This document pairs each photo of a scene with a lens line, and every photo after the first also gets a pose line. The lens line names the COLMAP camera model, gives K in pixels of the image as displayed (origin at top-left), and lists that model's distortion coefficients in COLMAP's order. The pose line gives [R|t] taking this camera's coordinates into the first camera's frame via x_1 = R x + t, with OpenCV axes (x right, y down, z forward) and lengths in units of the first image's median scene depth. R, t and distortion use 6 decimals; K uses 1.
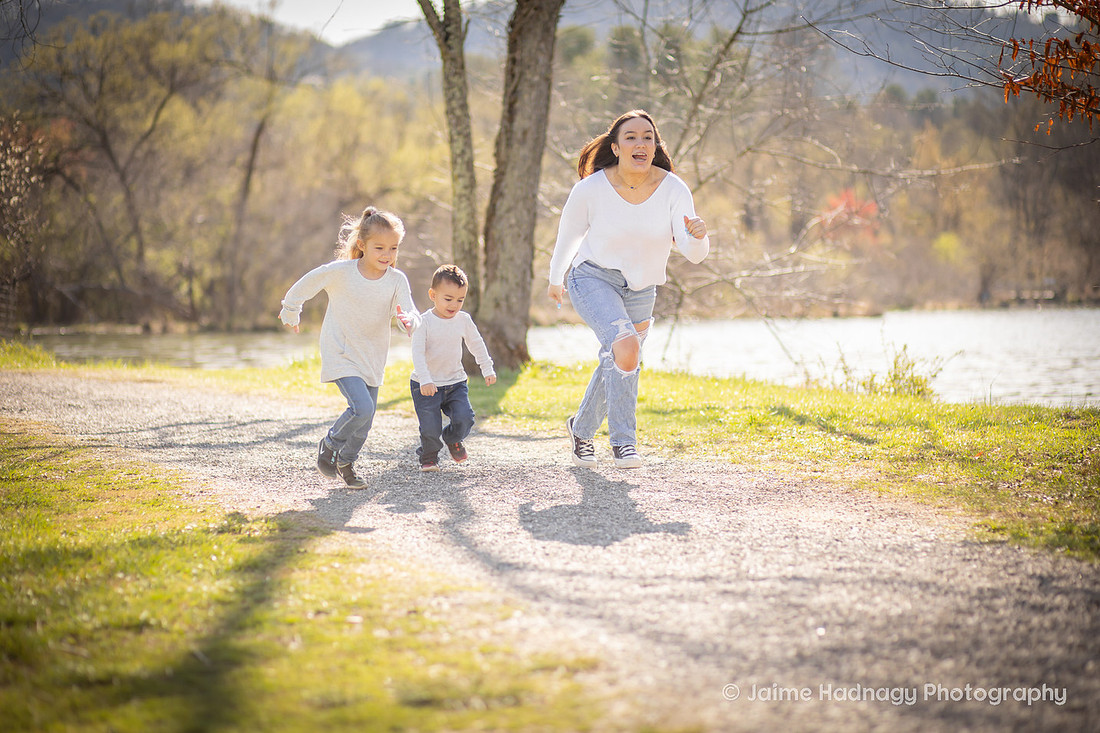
lens RADIAL K [[2614.3, 0, 550.0], [0, 2614.3, 366.5], [0, 0, 1]] dist [-0.090282, -0.939370]
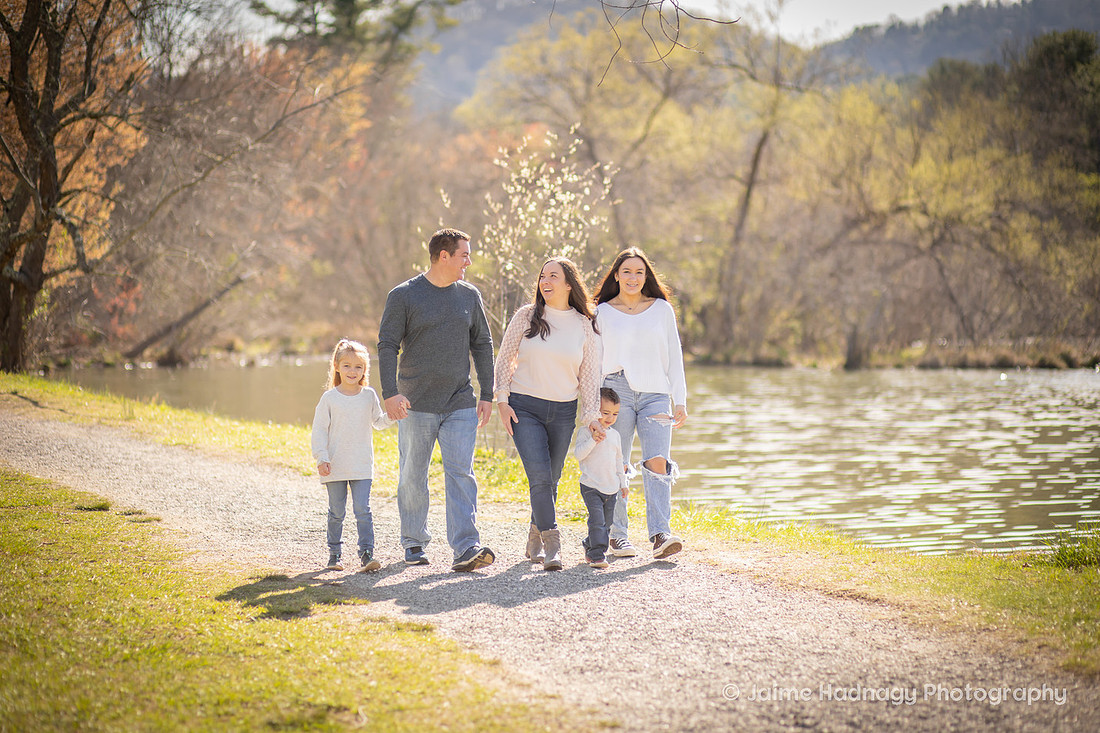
lens RADIAL K [[2614.3, 0, 550.0], [0, 2614.3, 366.5], [0, 0, 1]] dist [-0.090282, -0.939370]
pose [[0.985332, 0.021479, -0.169292, -0.029021], [-0.021843, 0.999761, -0.000289, -0.010407], [0.169245, 0.003982, 0.985566, 0.097106]]
